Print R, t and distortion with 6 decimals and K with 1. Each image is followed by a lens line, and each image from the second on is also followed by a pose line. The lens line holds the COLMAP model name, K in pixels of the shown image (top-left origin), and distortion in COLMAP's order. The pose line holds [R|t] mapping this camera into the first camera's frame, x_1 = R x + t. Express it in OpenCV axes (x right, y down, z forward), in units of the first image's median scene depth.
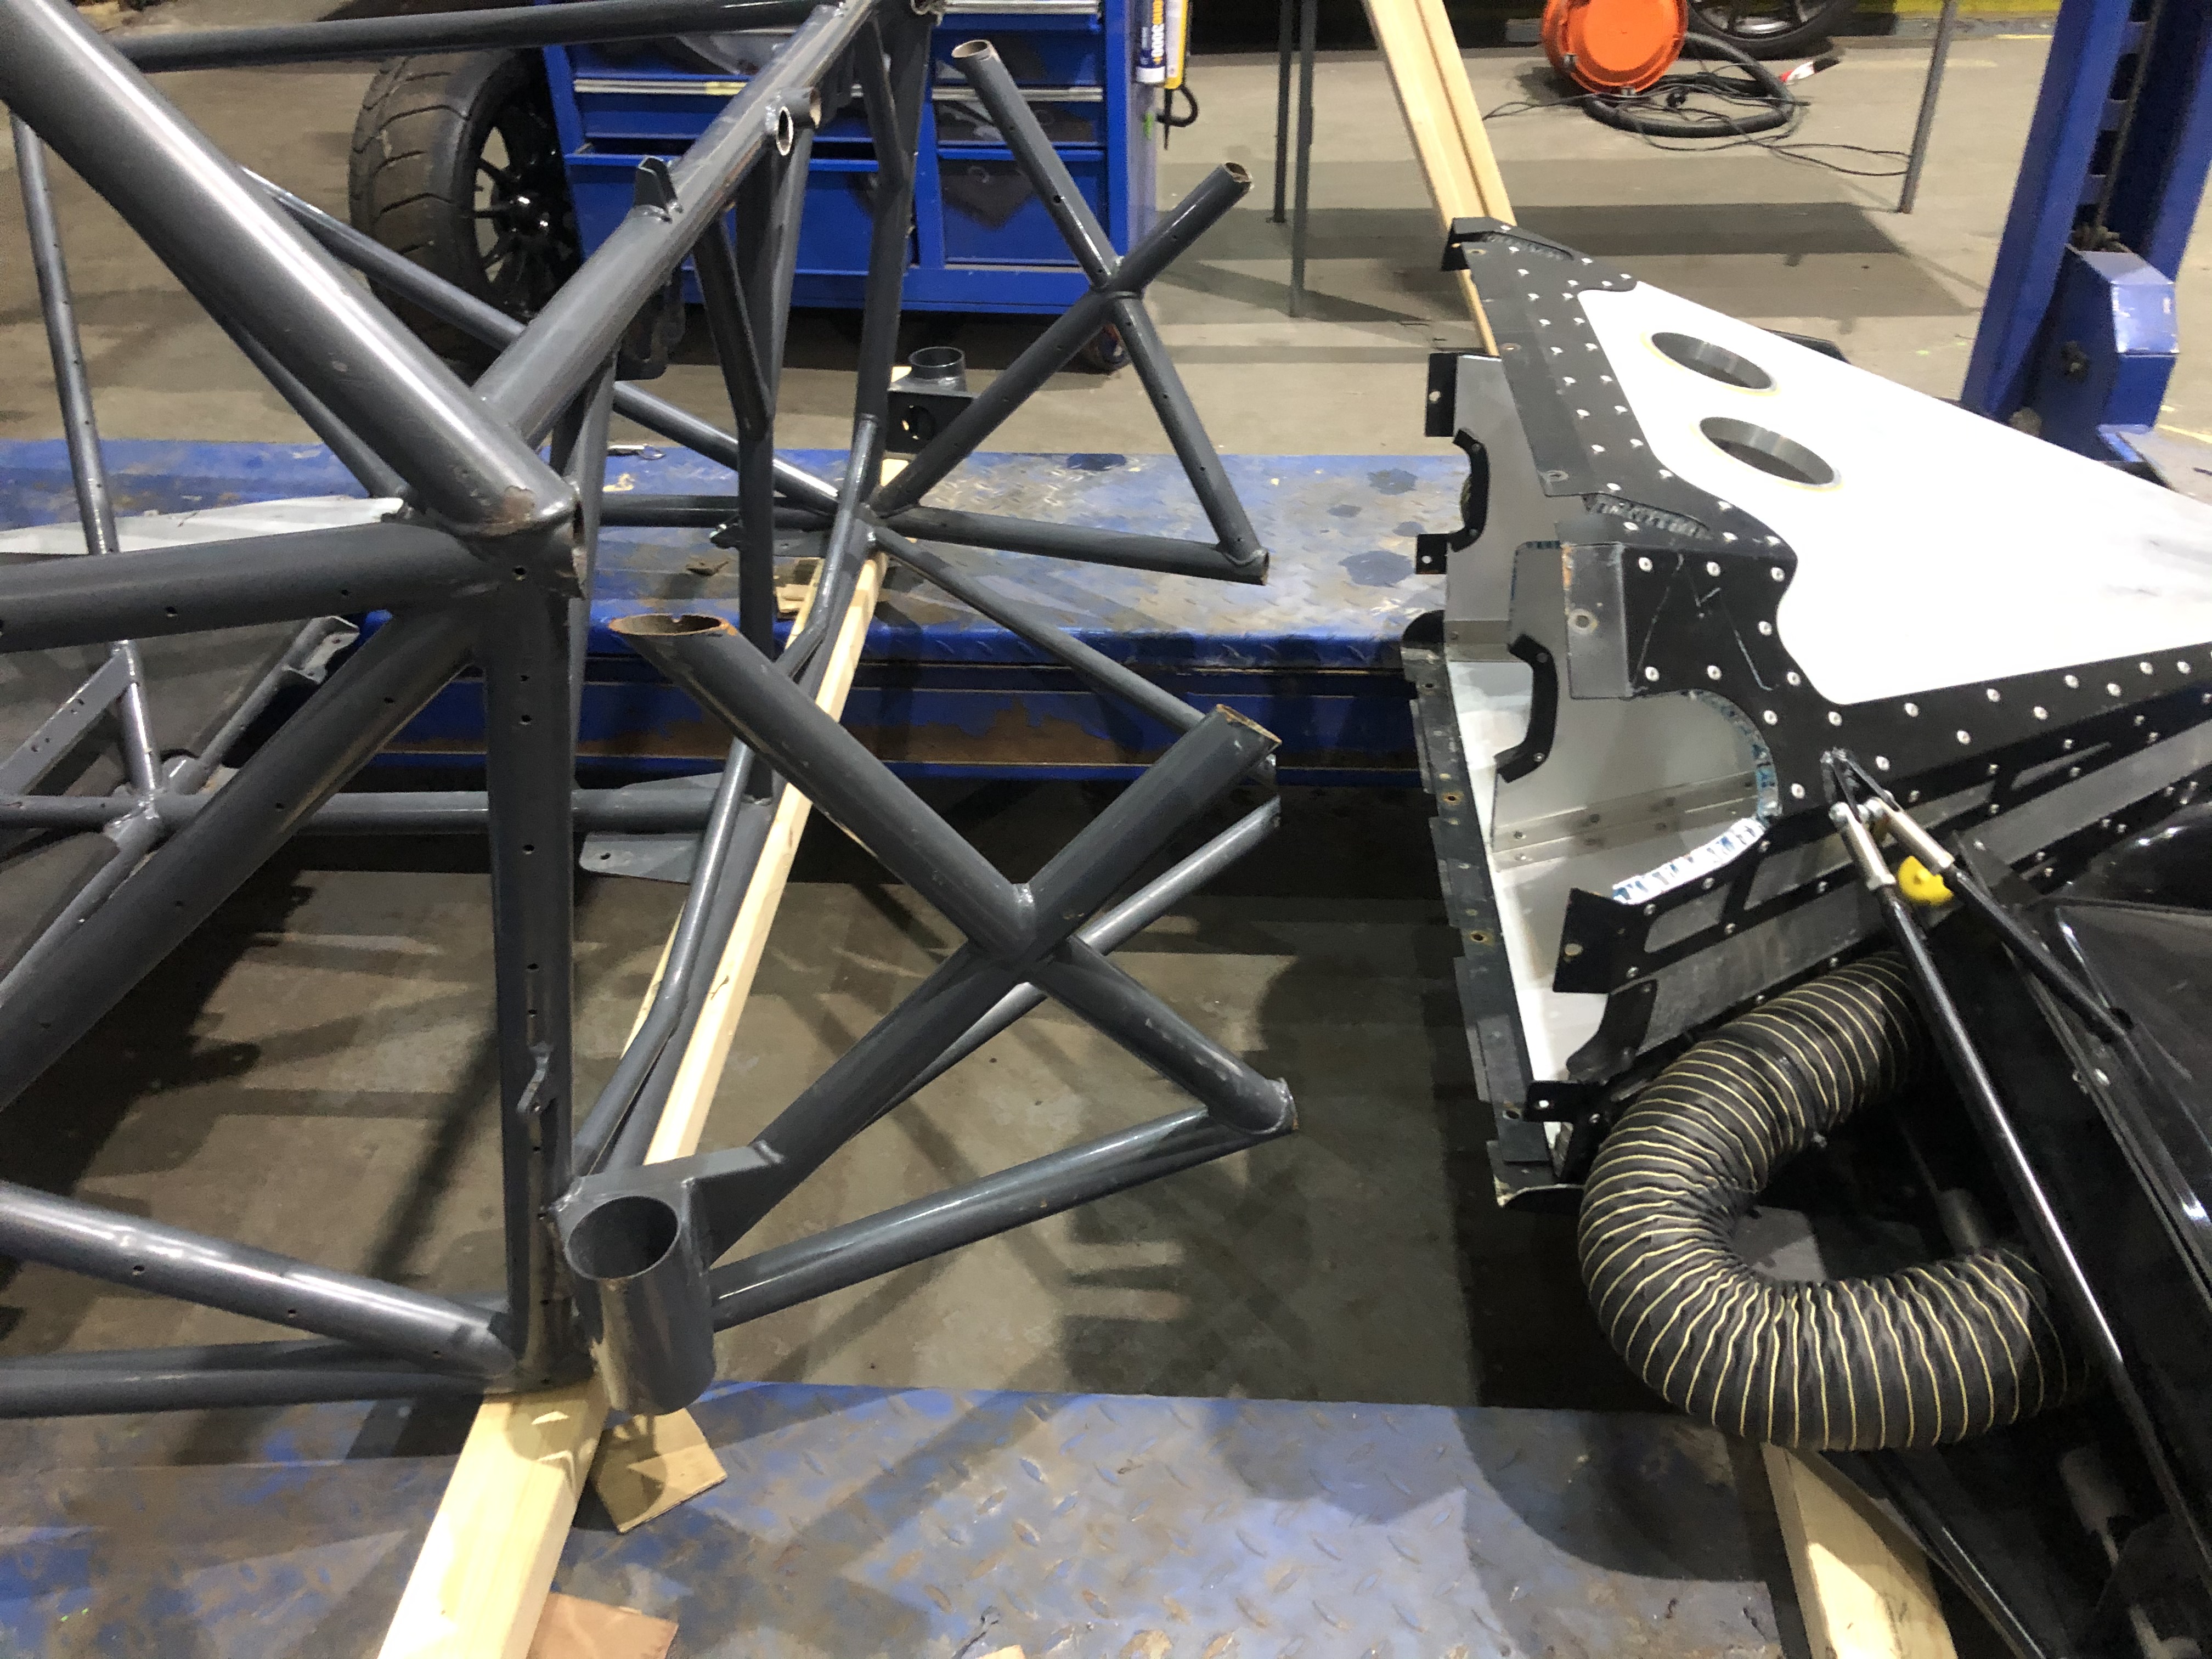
lens RADIAL K [[1807.3, 0, 1101.8], [0, 1807.3, 823.0], [0, 0, 1]] dist [0.026301, -0.003381]
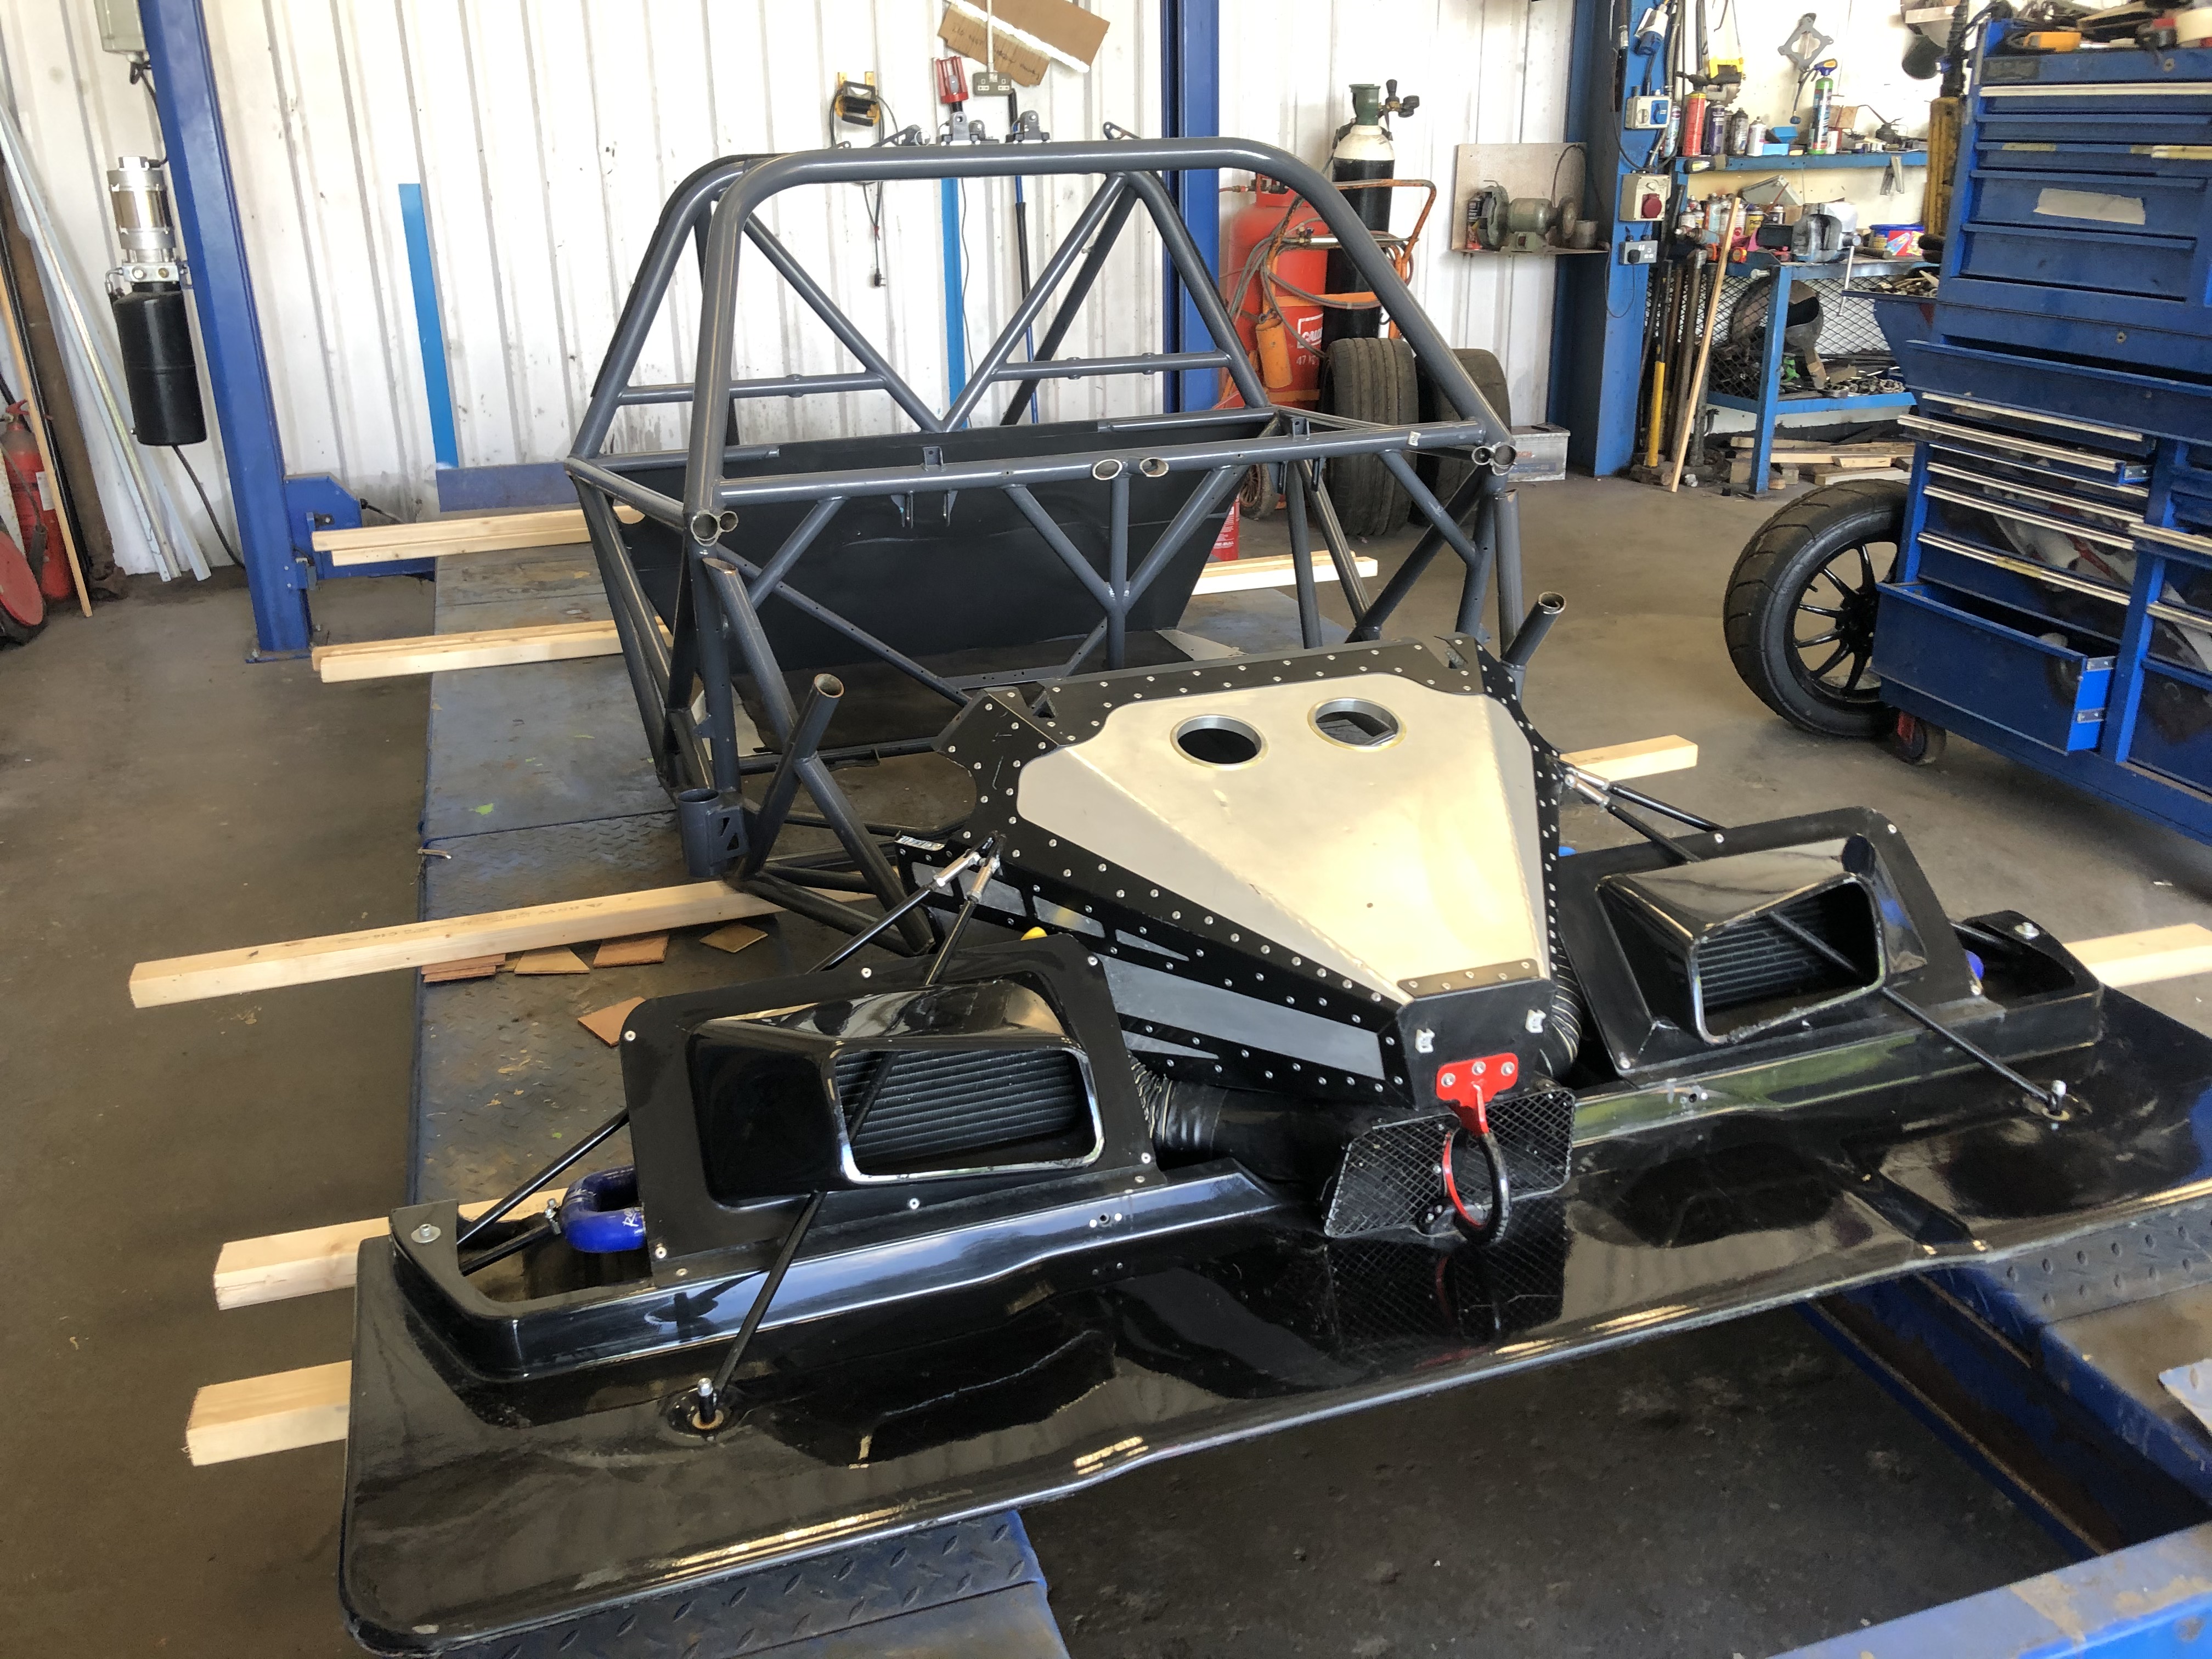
lens RADIAL K [[1807.3, 0, 1101.8], [0, 1807.3, 823.0], [0, 0, 1]] dist [0.026301, -0.003381]
pose [[0.380084, 0.346989, -0.857400, 1.877502], [-0.519346, 0.847113, 0.112600, -0.288507], [0.765386, 0.402490, 0.502181, 0.134287]]
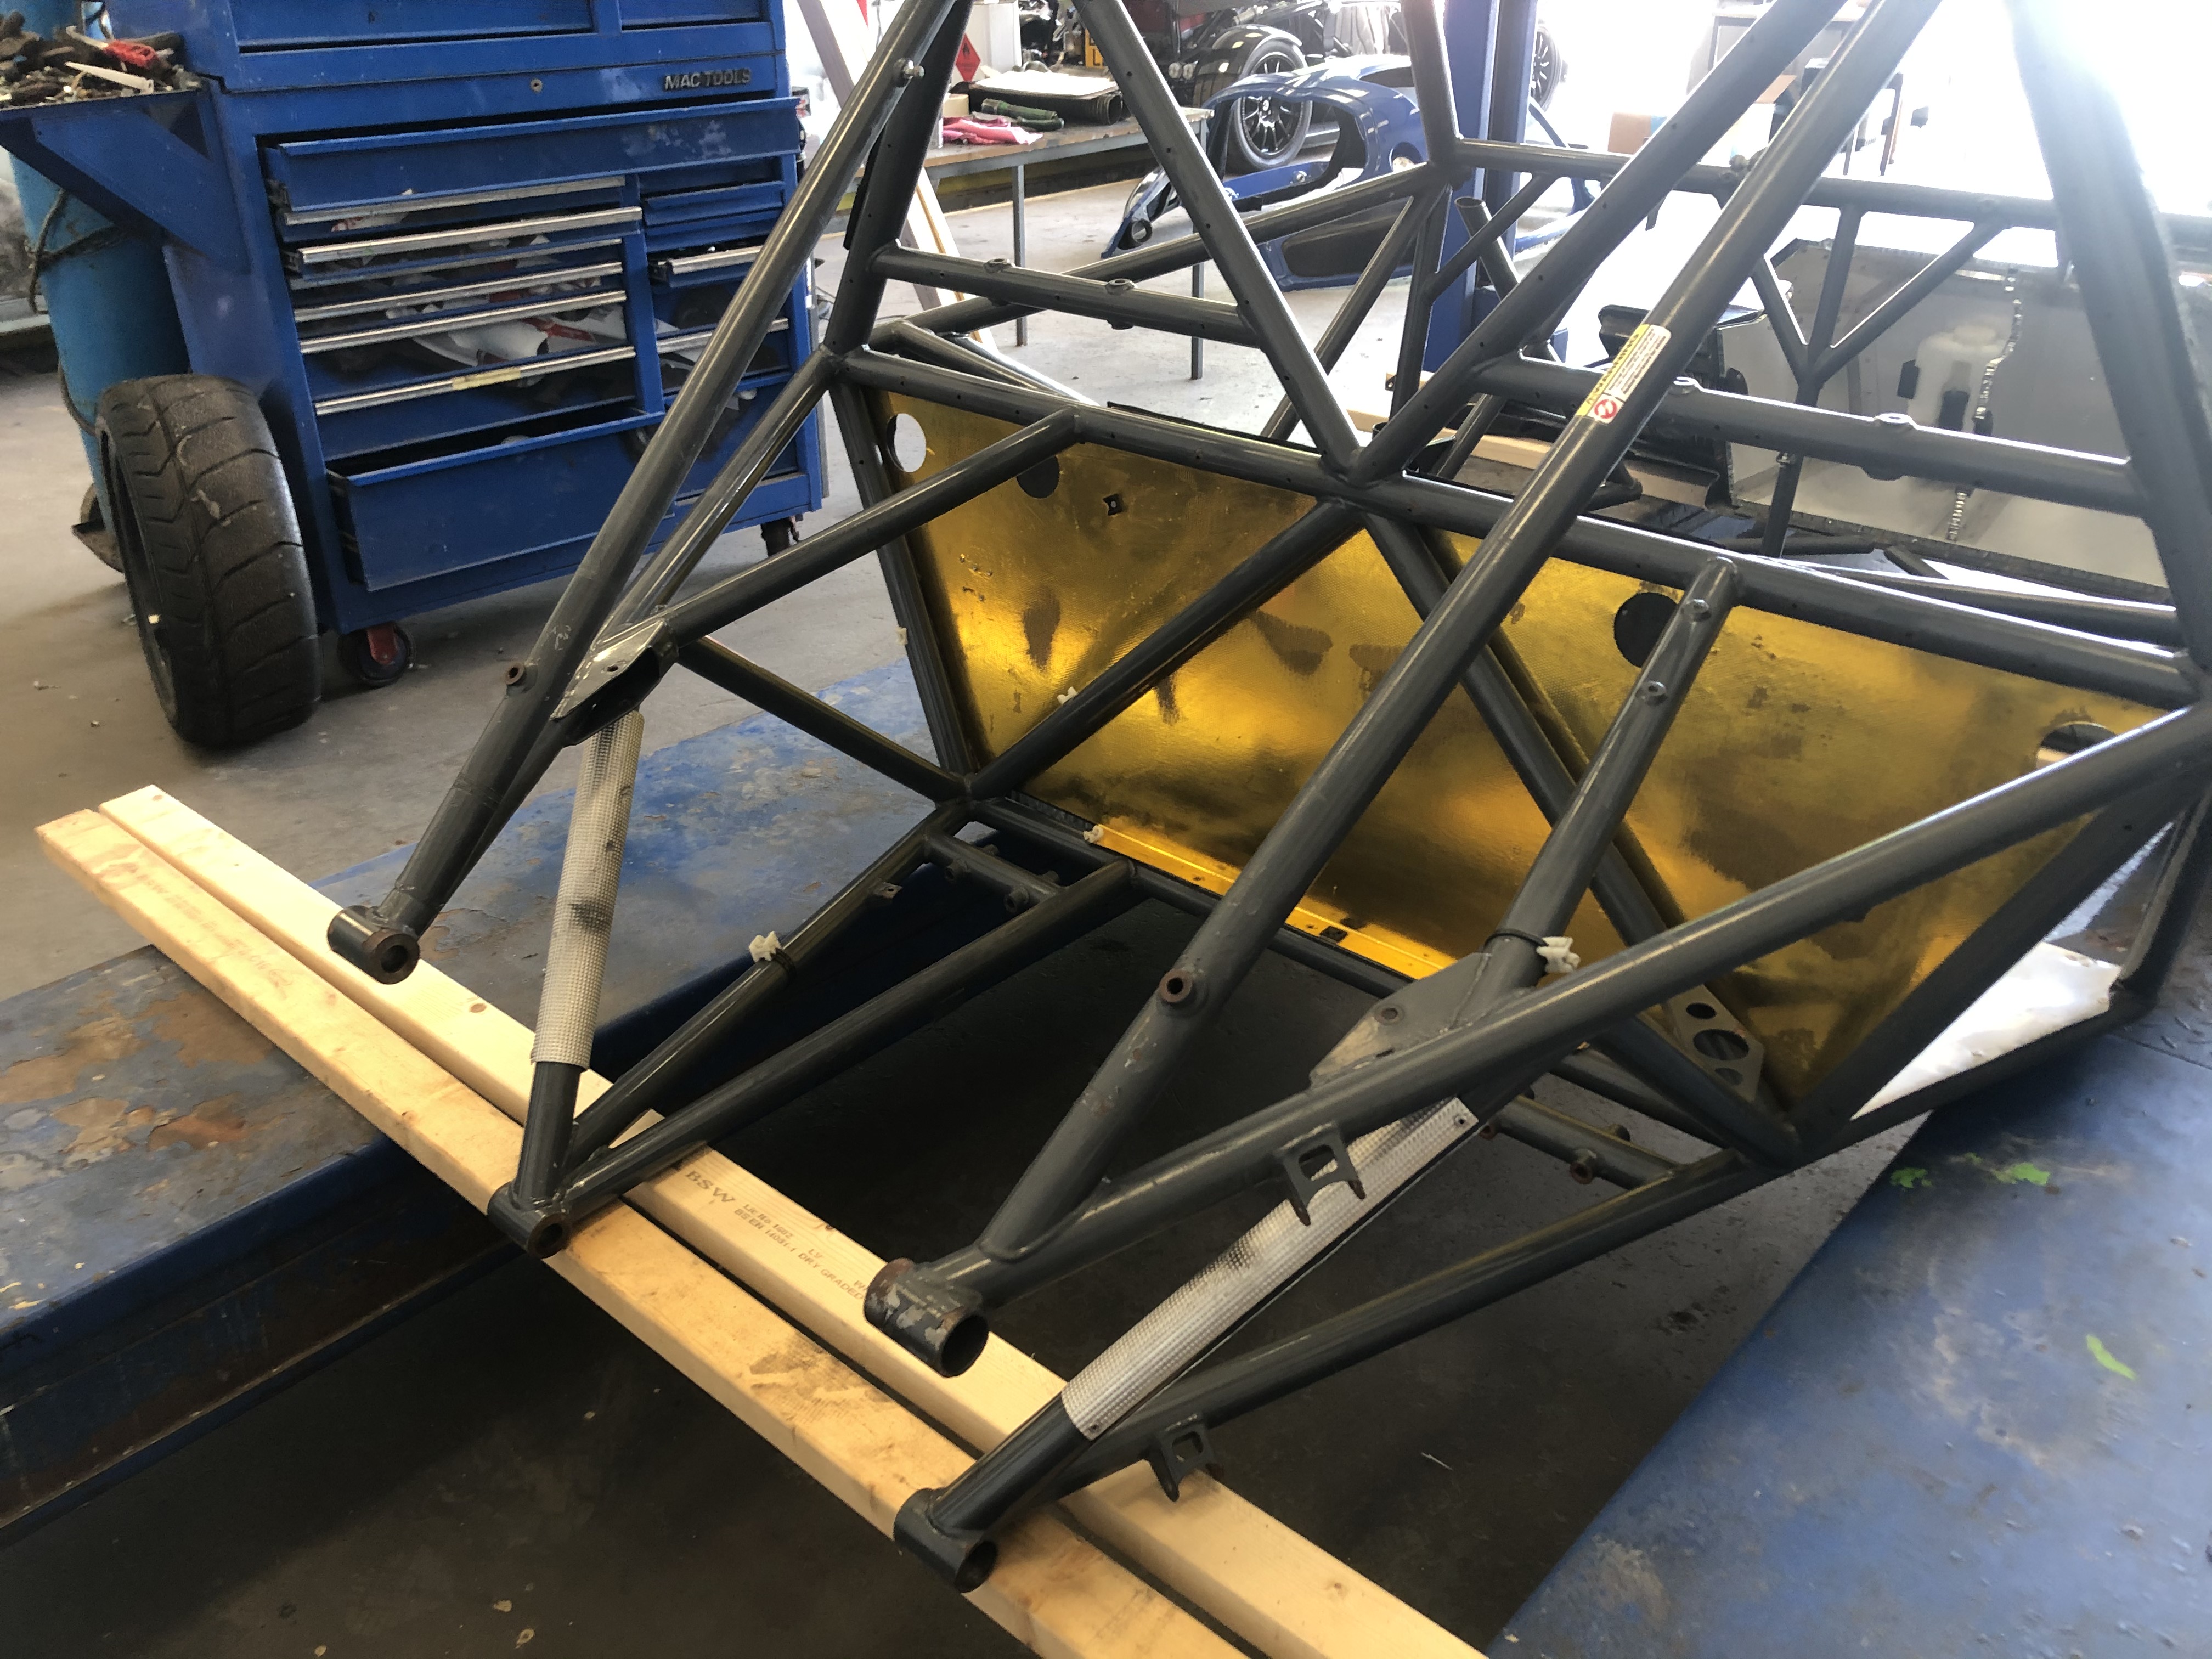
lens RADIAL K [[1807.3, 0, 1101.8], [0, 1807.3, 823.0], [0, 0, 1]] dist [0.026301, -0.003381]
pose [[0.620242, -0.351040, 0.701478, -2.317966], [0.438845, 0.896516, 0.060619, -0.295946], [-0.650166, 0.270242, 0.710108, 0.424992]]
